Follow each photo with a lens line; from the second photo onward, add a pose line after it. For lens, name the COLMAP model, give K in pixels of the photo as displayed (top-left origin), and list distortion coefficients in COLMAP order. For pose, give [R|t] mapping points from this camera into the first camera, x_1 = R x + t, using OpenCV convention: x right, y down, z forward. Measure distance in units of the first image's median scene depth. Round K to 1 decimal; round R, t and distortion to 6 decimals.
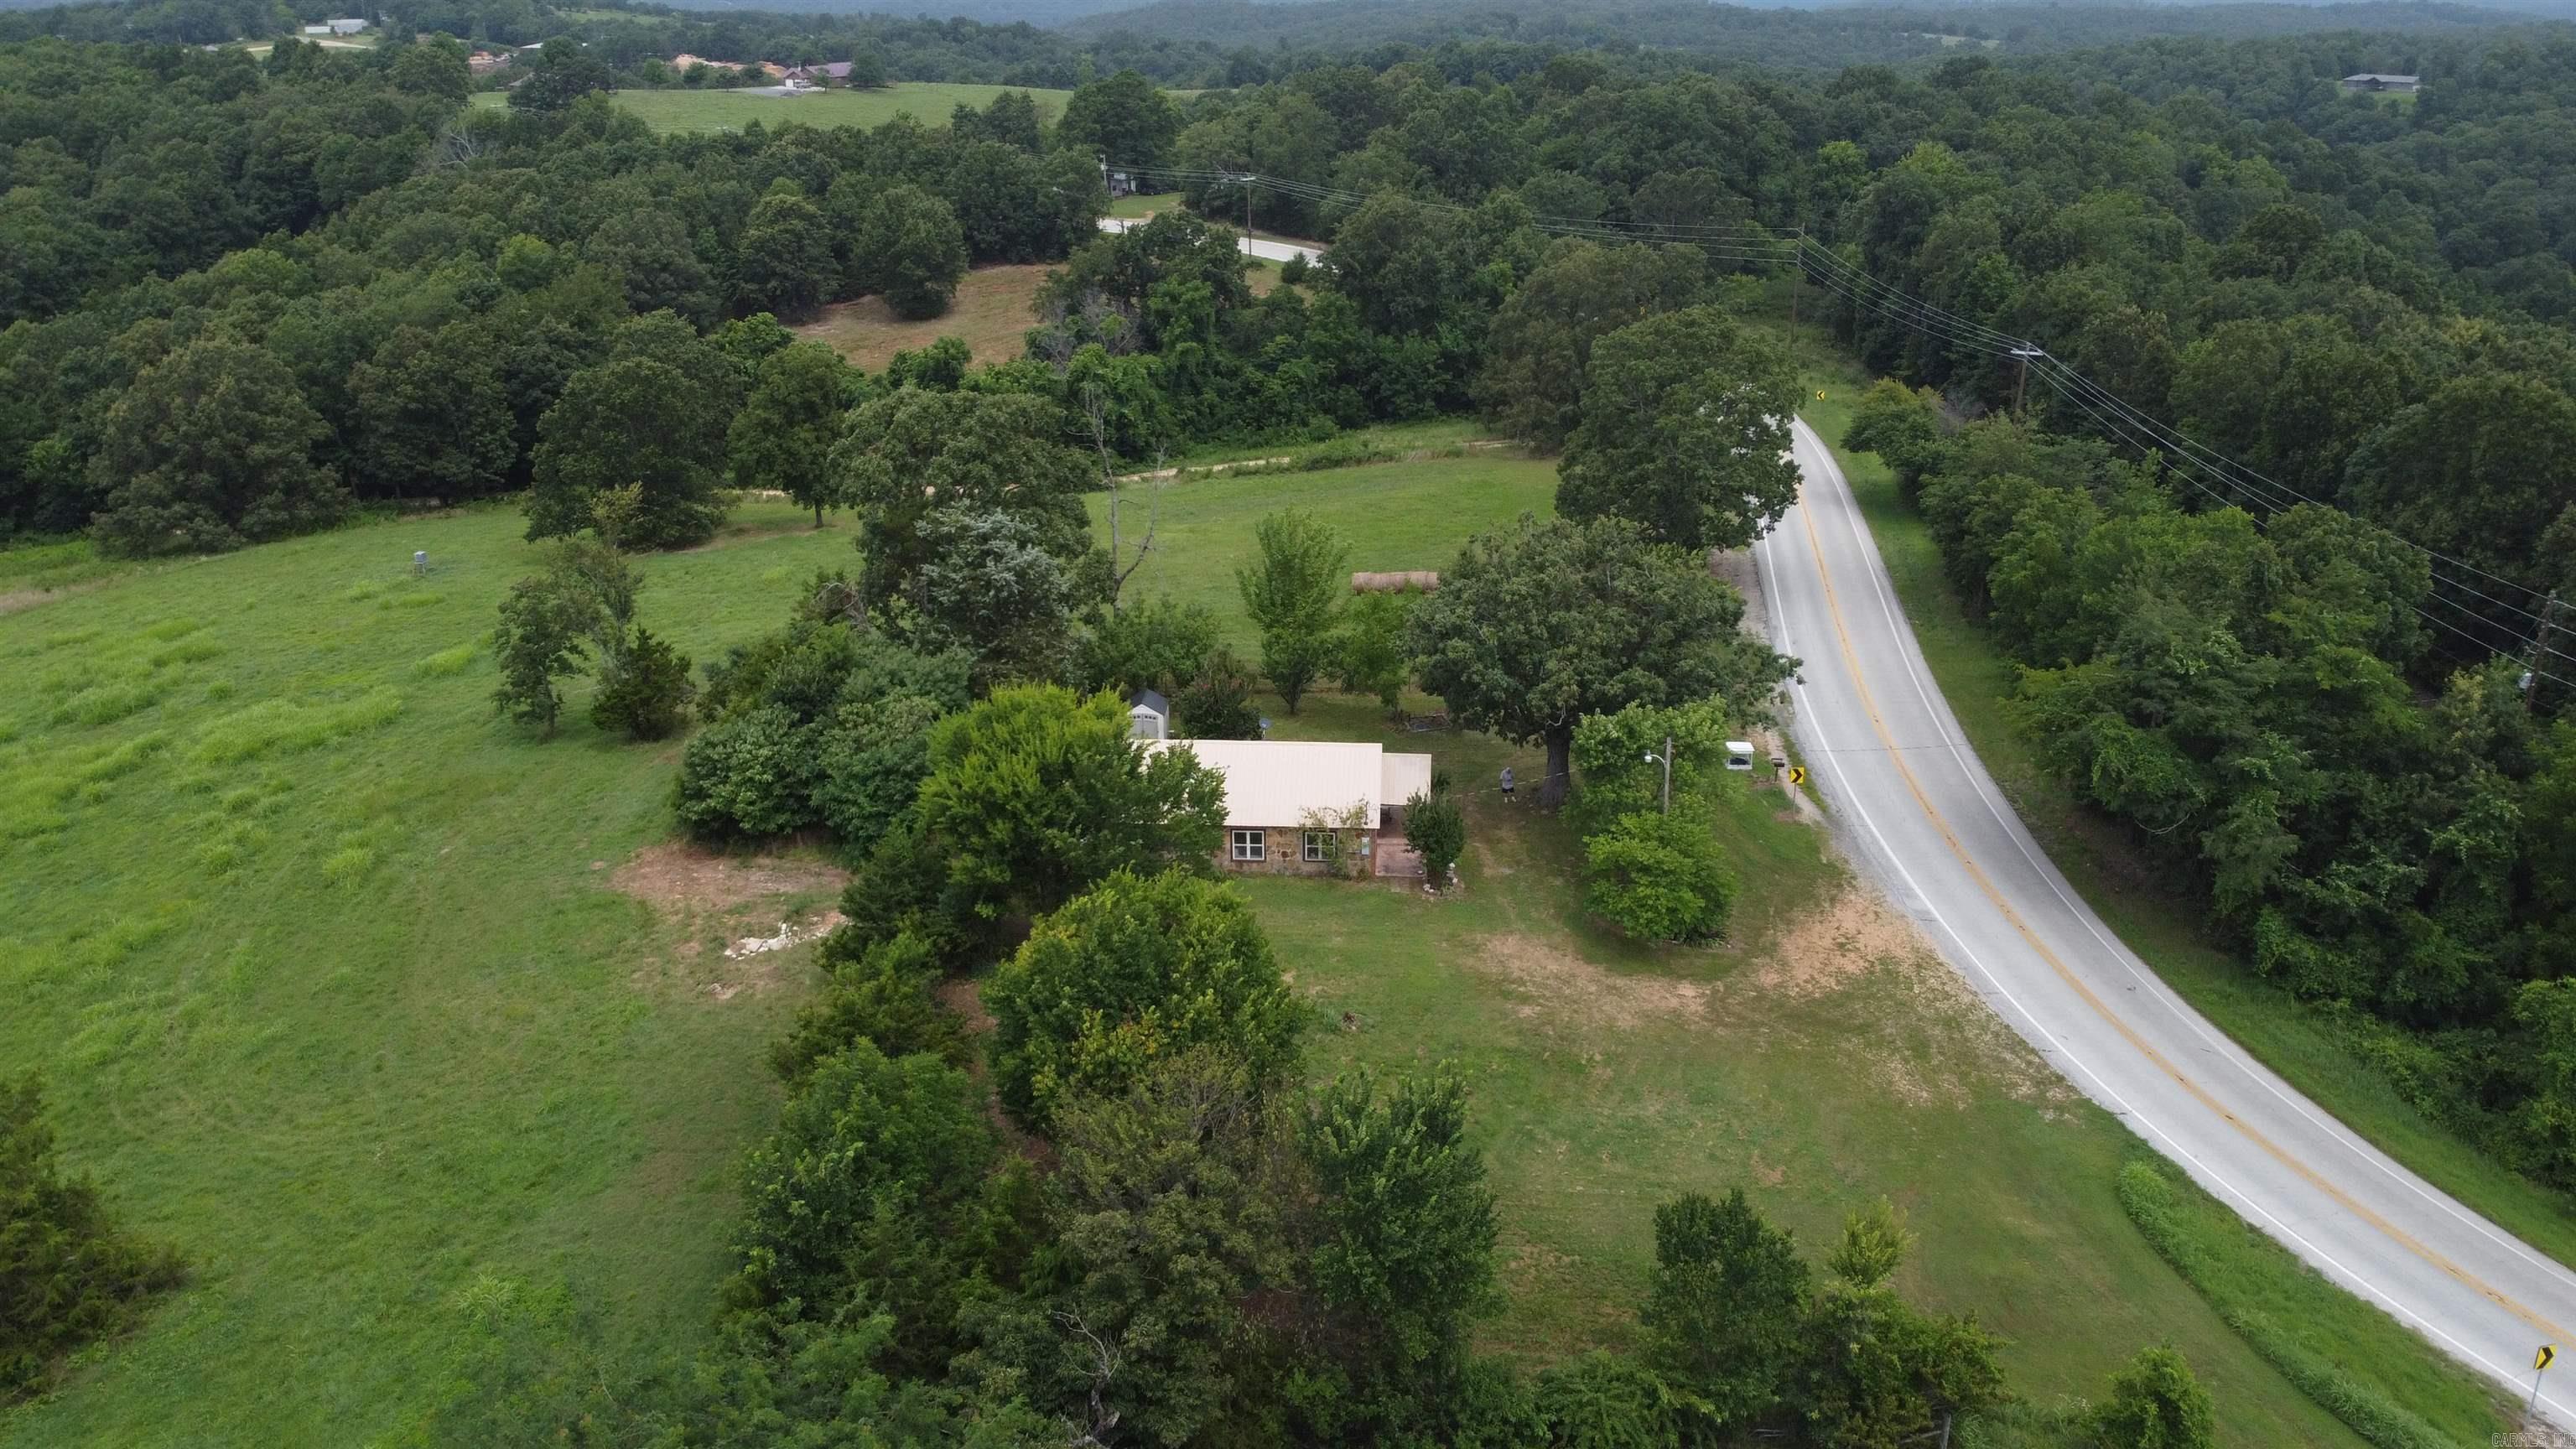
lens RADIAL K [[2029.7, 0, 1285.6], [0, 2029.7, 722.7], [0, 0, 1]] dist [0.004809, 0.000162]
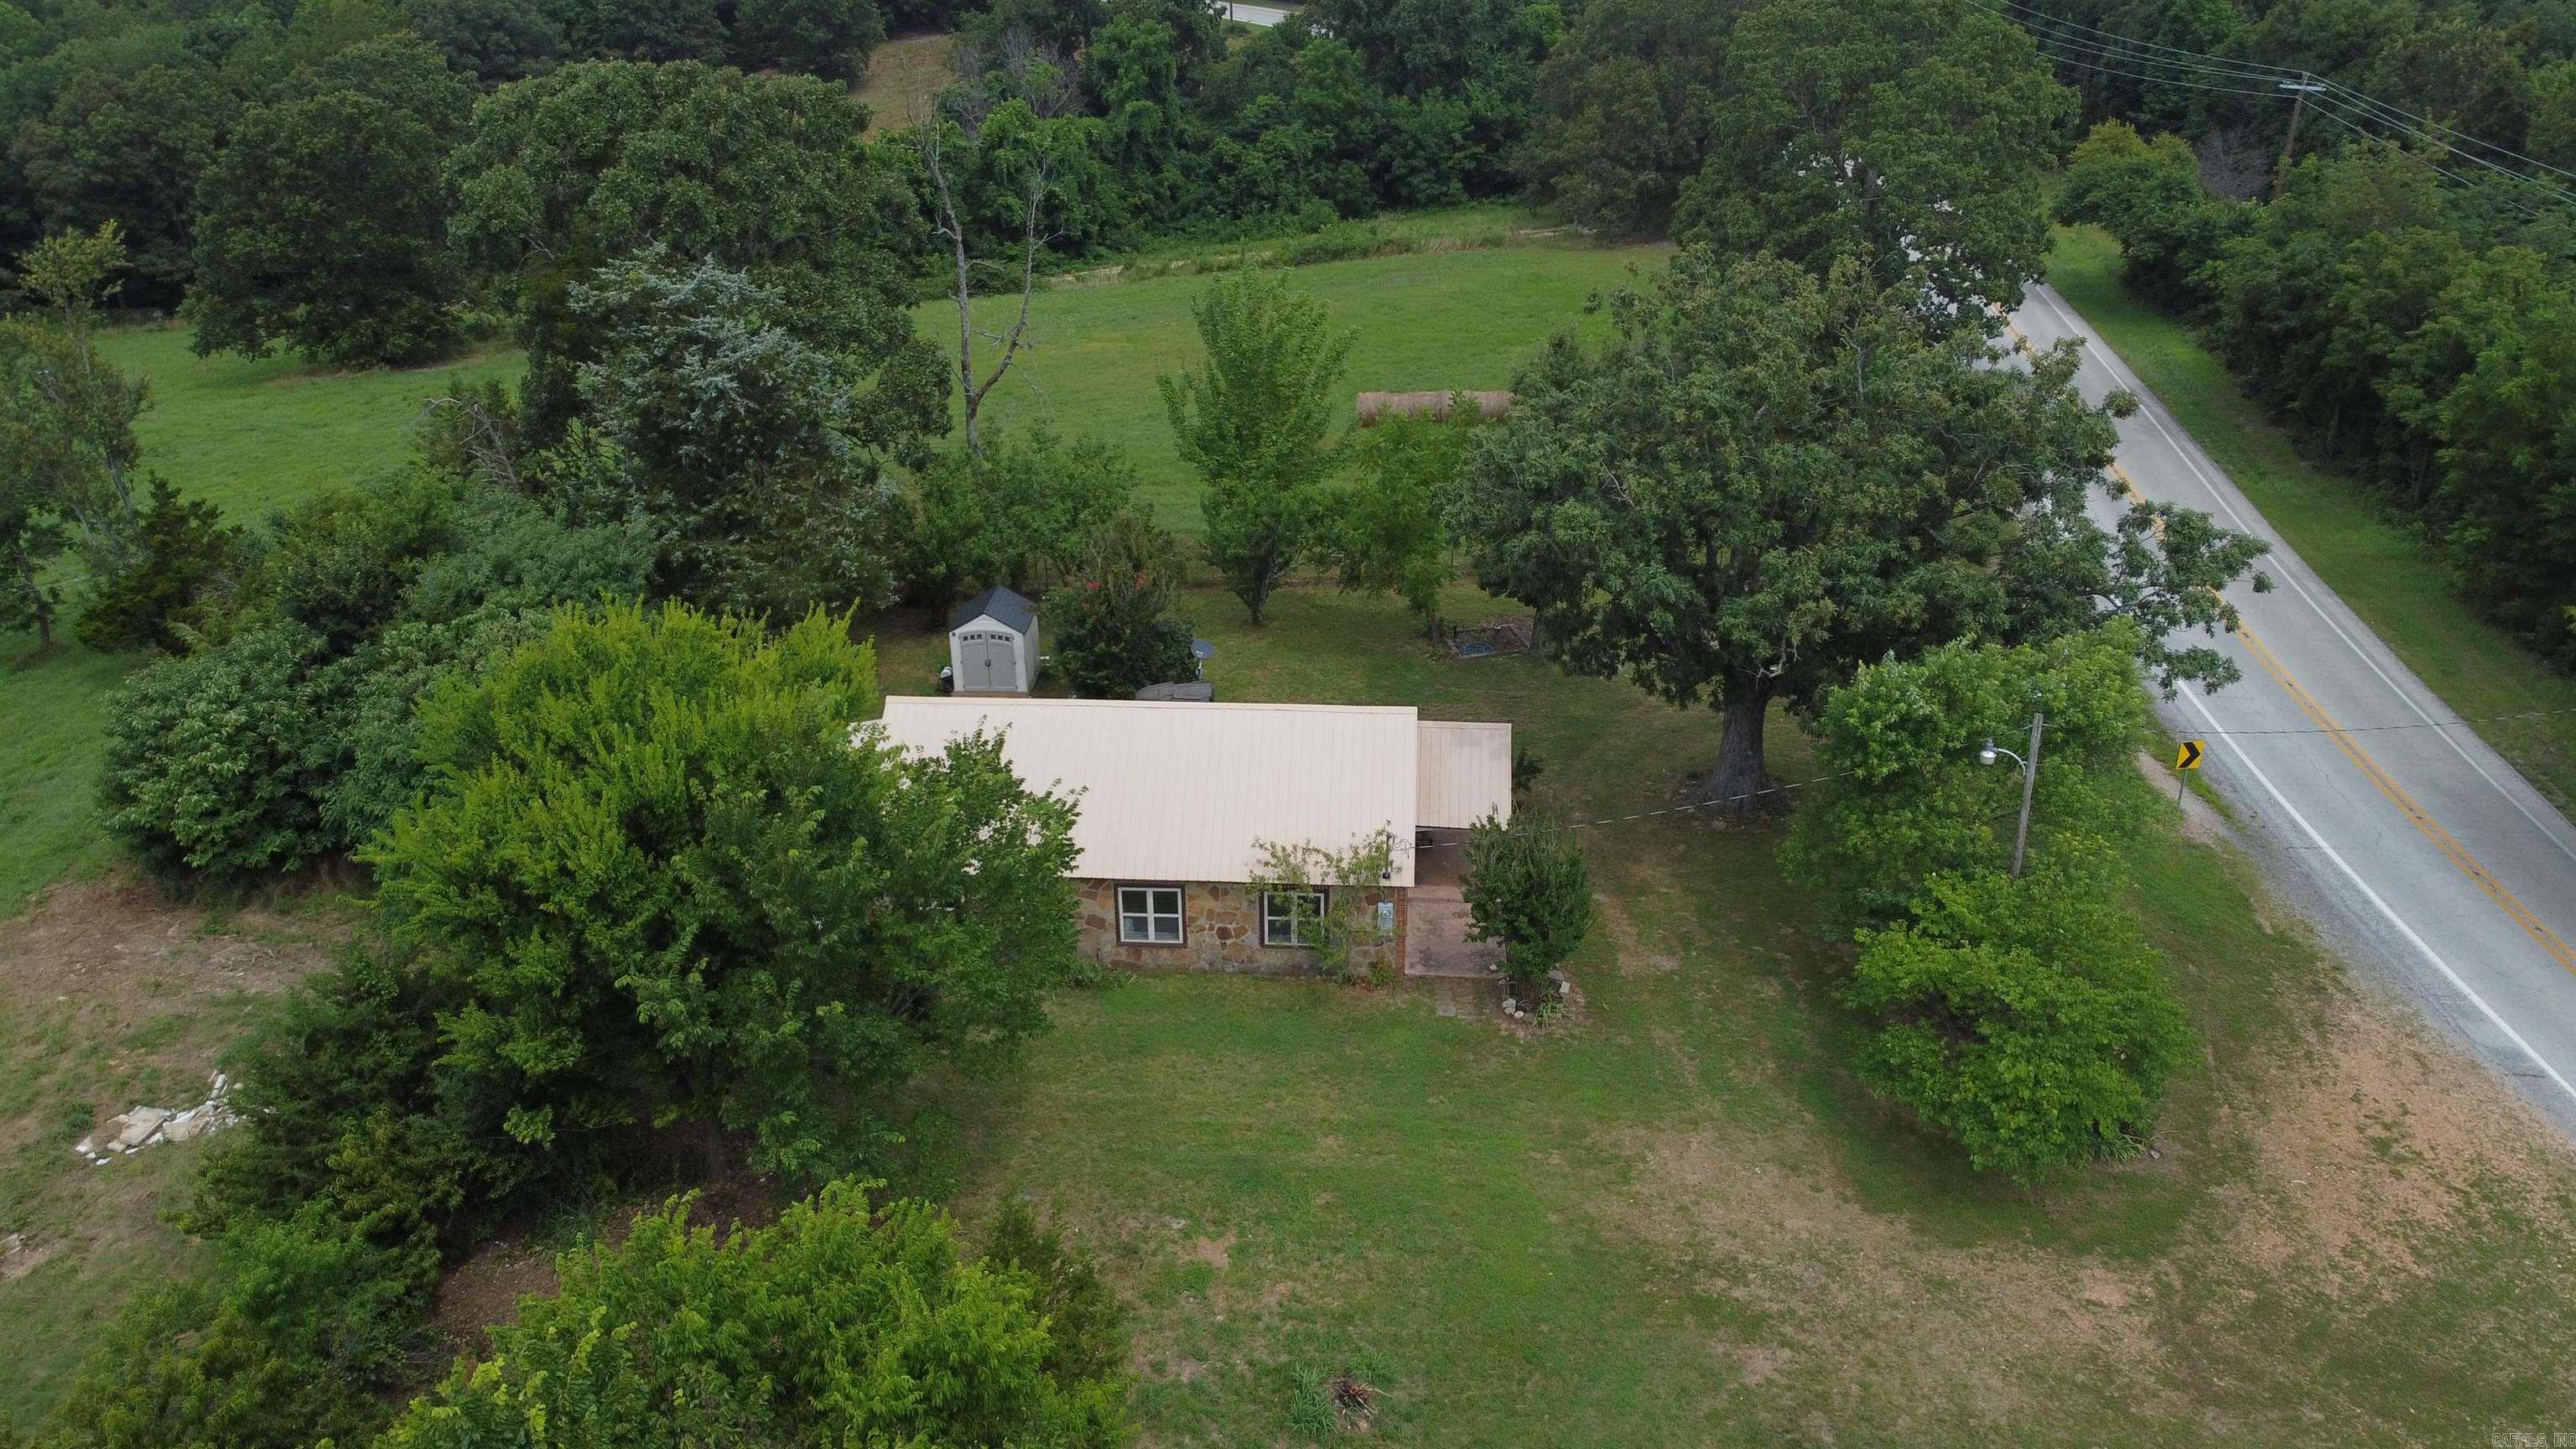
lens RADIAL K [[2029.7, 0, 1291.3], [0, 2029.7, 729.7], [0, 0, 1]] dist [0.004809, 0.000162]
pose [[0.999997, -0.000984, 0.002172, 0.014137], [0.000813, 0.996990, 0.077524, -0.022376], [-0.002241, -0.077522, 0.996988, 0.469843]]
